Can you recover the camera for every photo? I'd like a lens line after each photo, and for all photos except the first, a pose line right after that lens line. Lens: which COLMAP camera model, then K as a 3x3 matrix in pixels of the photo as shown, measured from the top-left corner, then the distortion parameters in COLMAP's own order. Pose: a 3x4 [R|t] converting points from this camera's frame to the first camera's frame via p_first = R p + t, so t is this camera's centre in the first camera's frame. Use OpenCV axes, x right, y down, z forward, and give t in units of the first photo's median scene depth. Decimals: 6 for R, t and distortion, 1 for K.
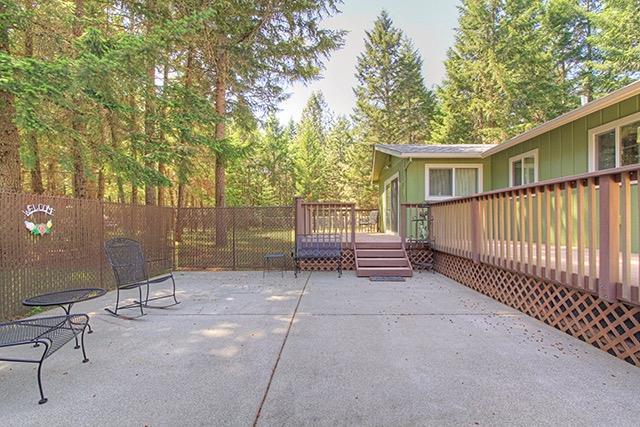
lens RADIAL K [[291.7, 0, 317.7], [0, 291.7, 214.8], [0, 0, 1]] dist [0.000631, 0.000018]
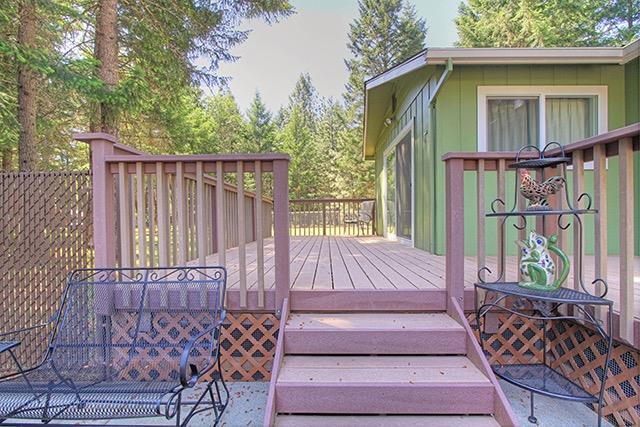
lens RADIAL K [[291.7, 0, 323.0], [0, 291.7, 217.0], [0, 0, 1]] dist [0.000631, 0.000018]
pose [[0.999632, -0.006099, 0.026447, 0.032717], [0.005608, 0.999812, 0.018570, 0.003385], [-0.026555, -0.018415, 0.999478, 0.150620]]
